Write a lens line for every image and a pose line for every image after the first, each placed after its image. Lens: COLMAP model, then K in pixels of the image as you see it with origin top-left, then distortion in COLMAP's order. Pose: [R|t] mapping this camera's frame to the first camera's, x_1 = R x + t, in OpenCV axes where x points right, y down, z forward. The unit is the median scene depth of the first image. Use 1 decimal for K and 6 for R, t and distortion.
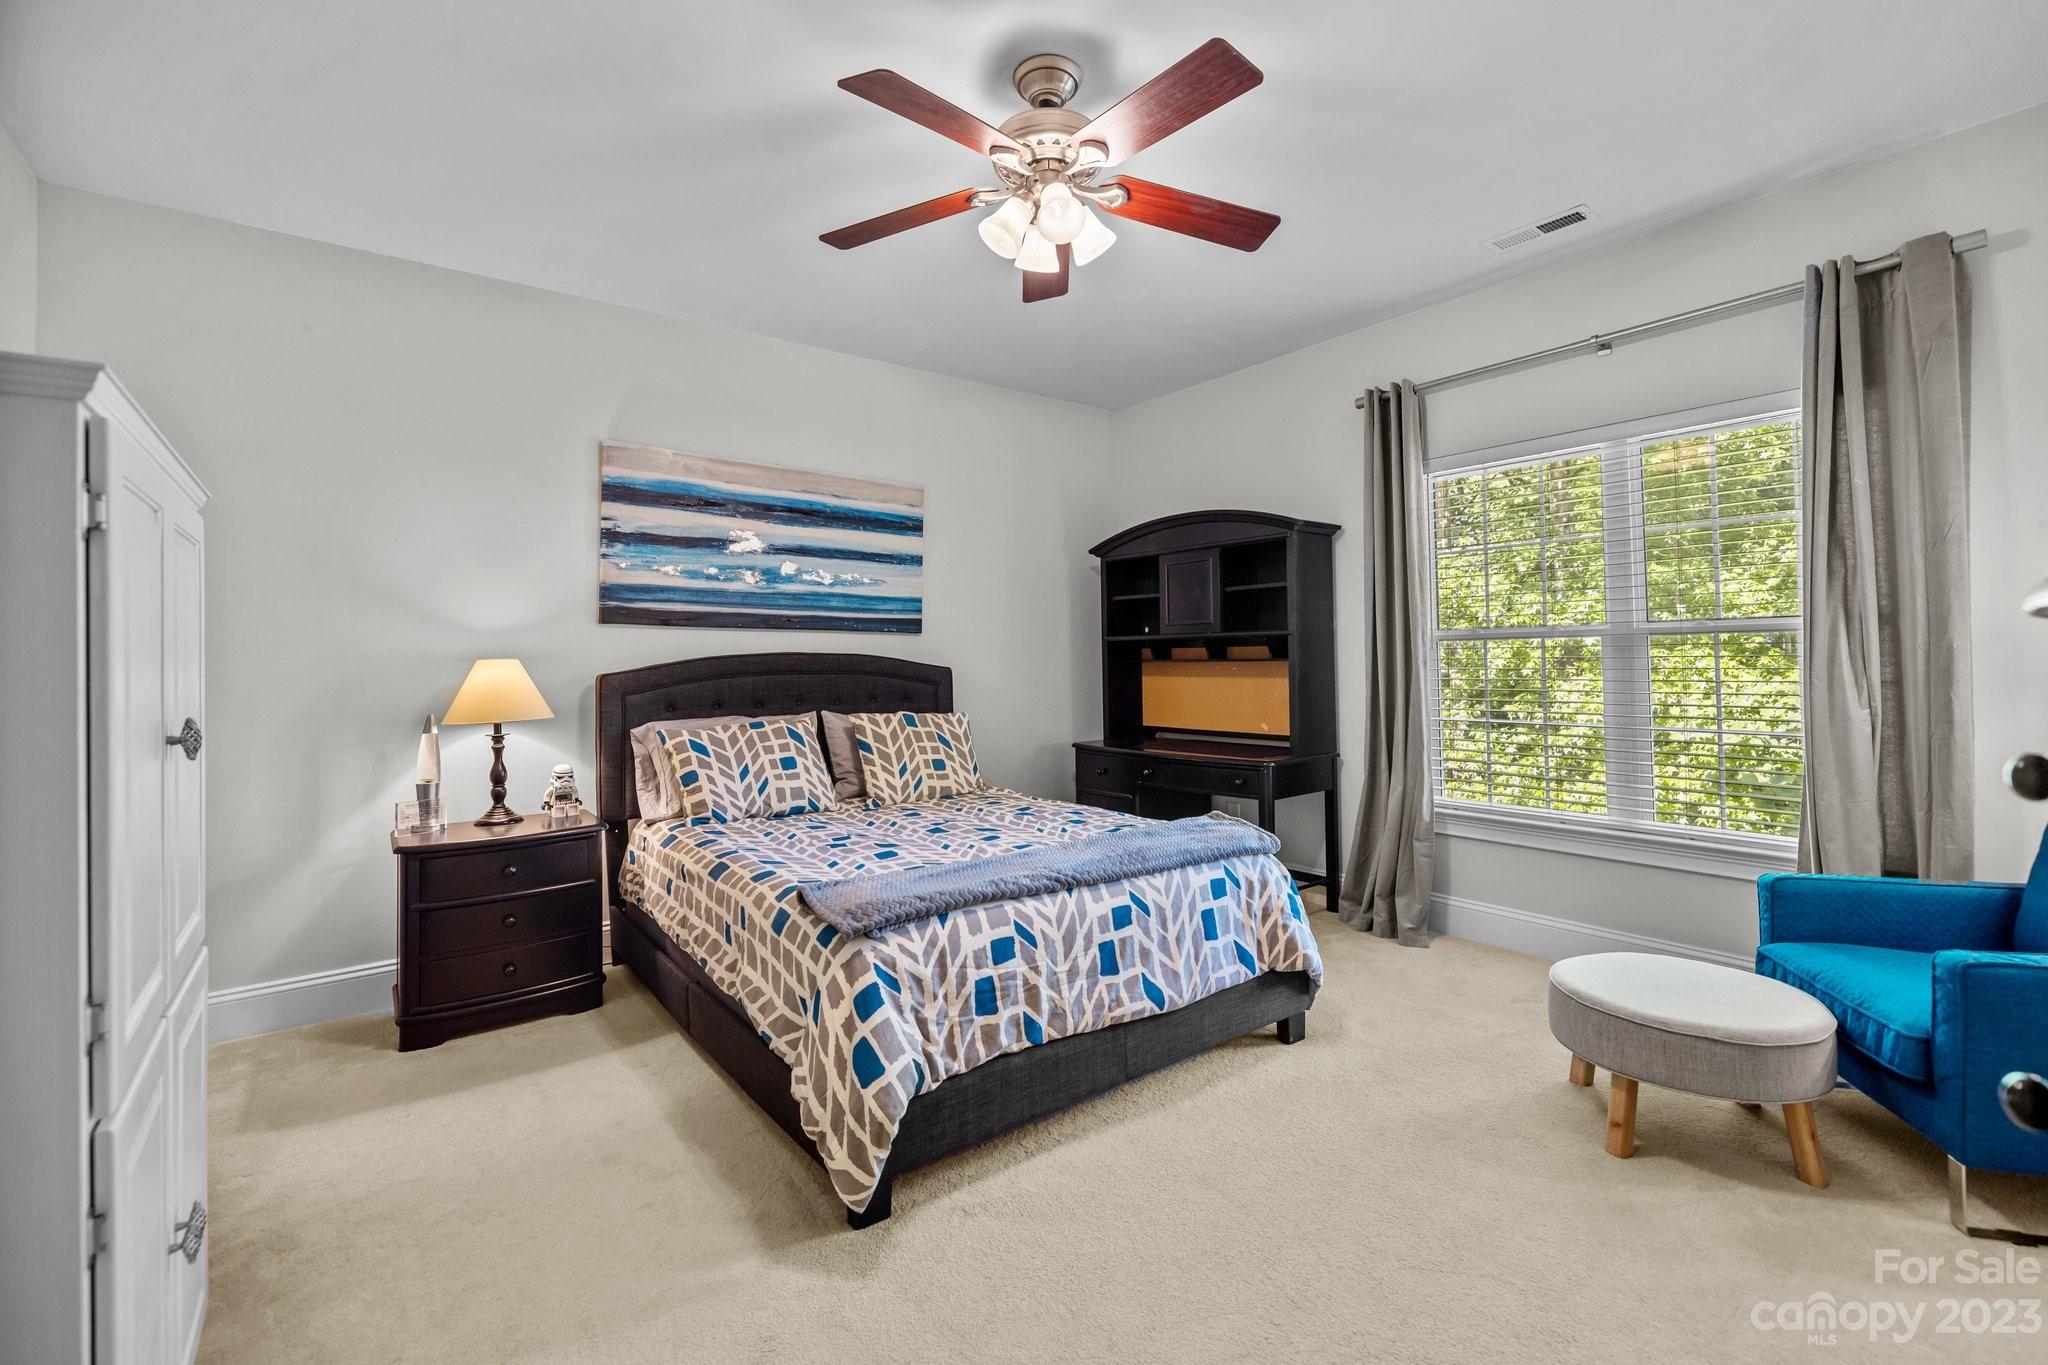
lens RADIAL K [[866.3, 0, 1016.3], [0, 866.3, 663.5], [0, 0, 1]] dist [-0.000762, -0.000430]
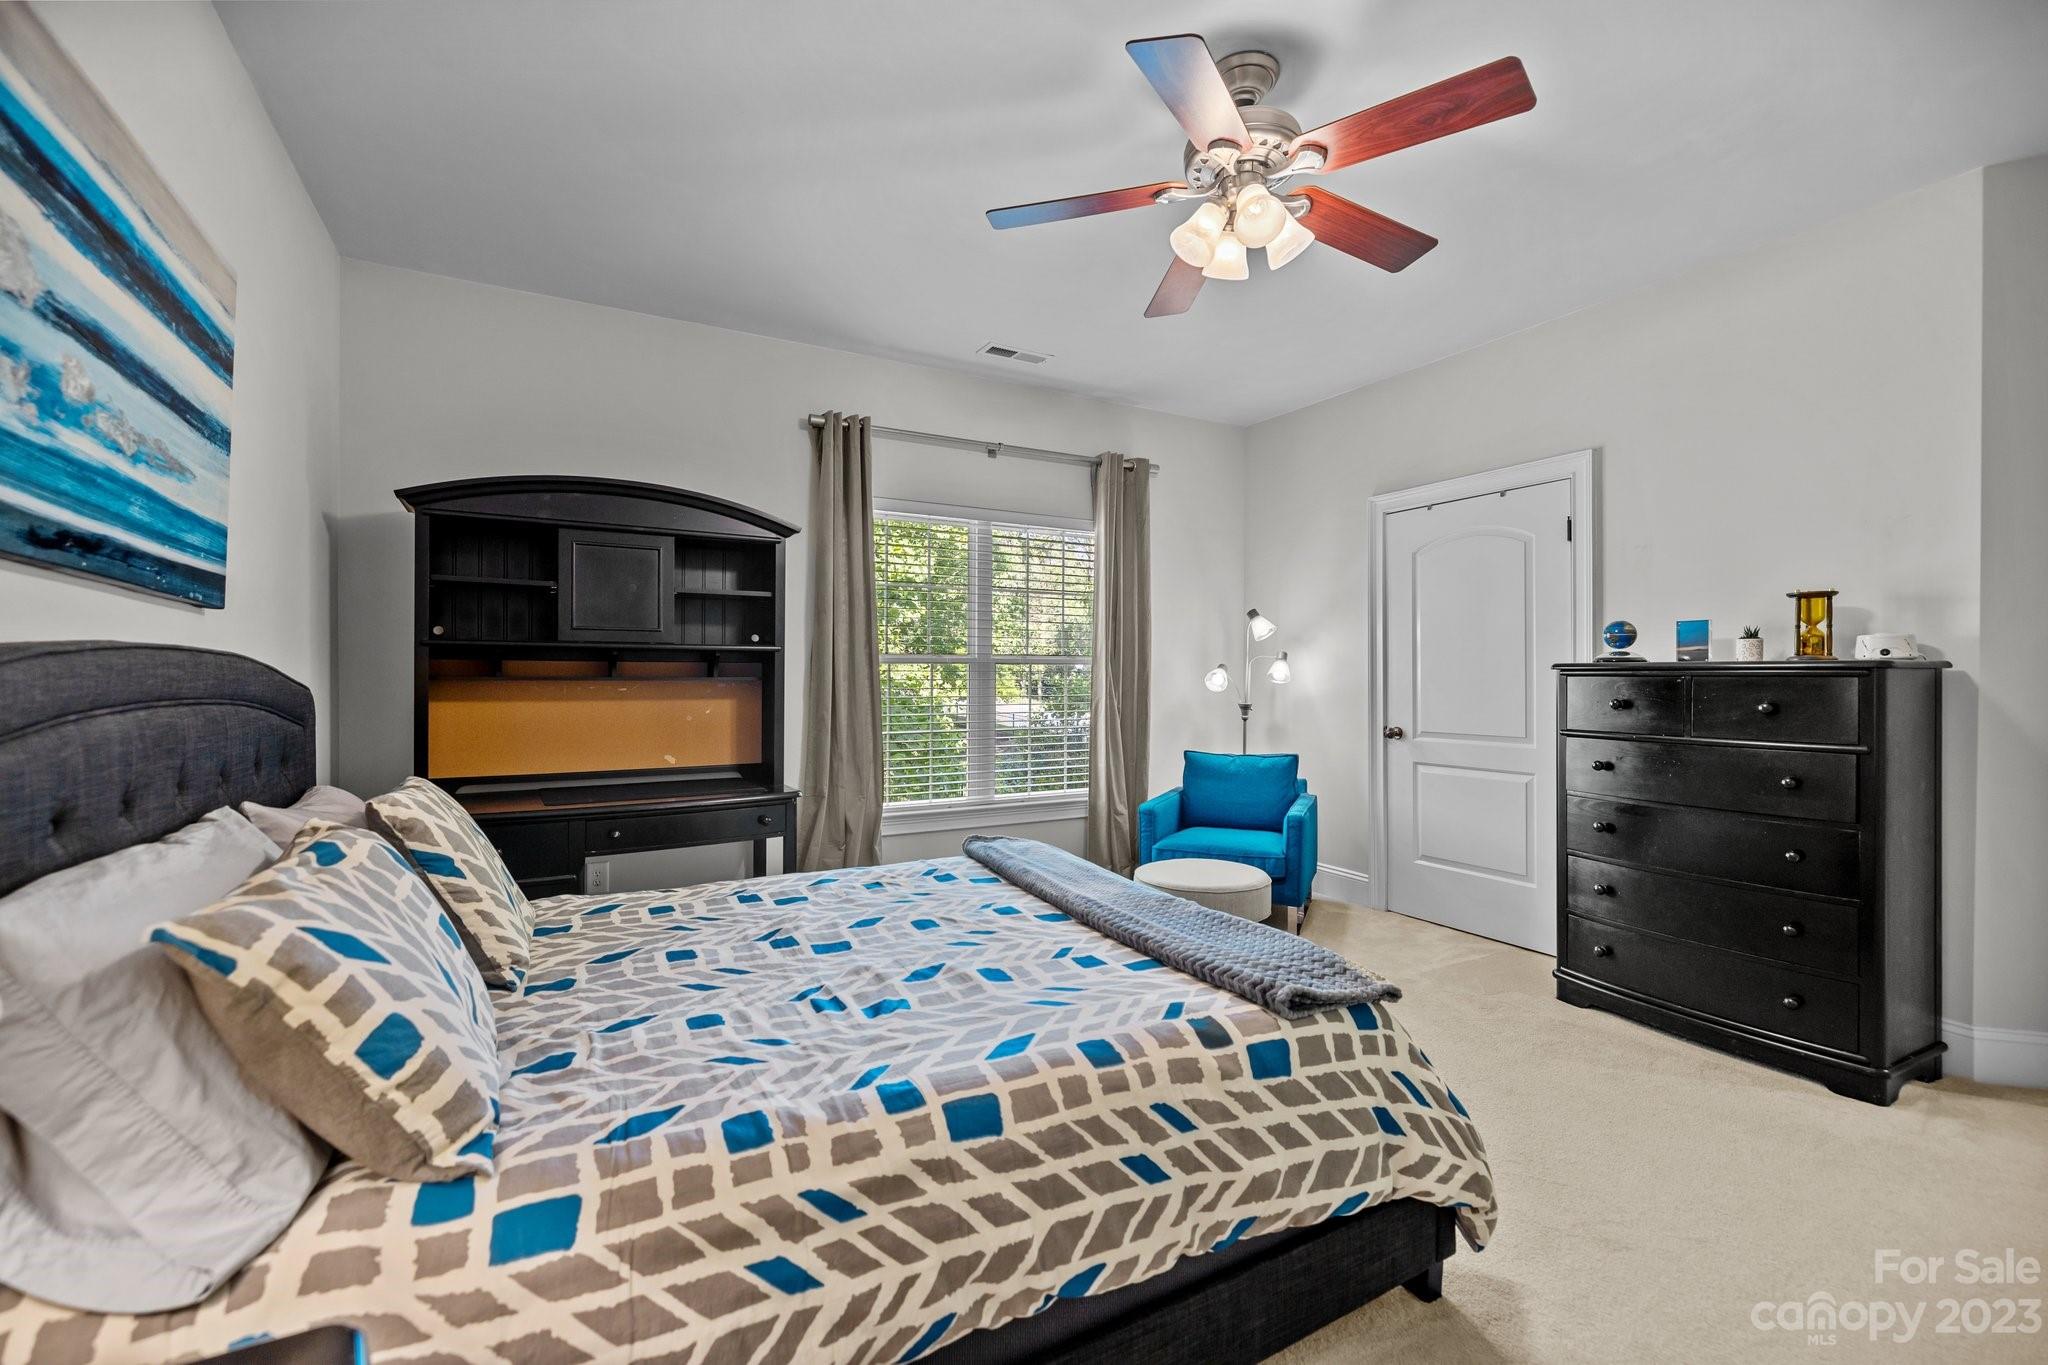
lens RADIAL K [[866.3, 0, 1019.6], [0, 866.3, 684.4], [0, 0, 1]] dist [-0.000762, -0.000430]
pose [[0.153025, 0.002977, 0.988218, -0.529298], [0.002117, 0.999992, -0.003341, 0.005849], [-0.988220, 0.002603, 0.153017, 0.597802]]
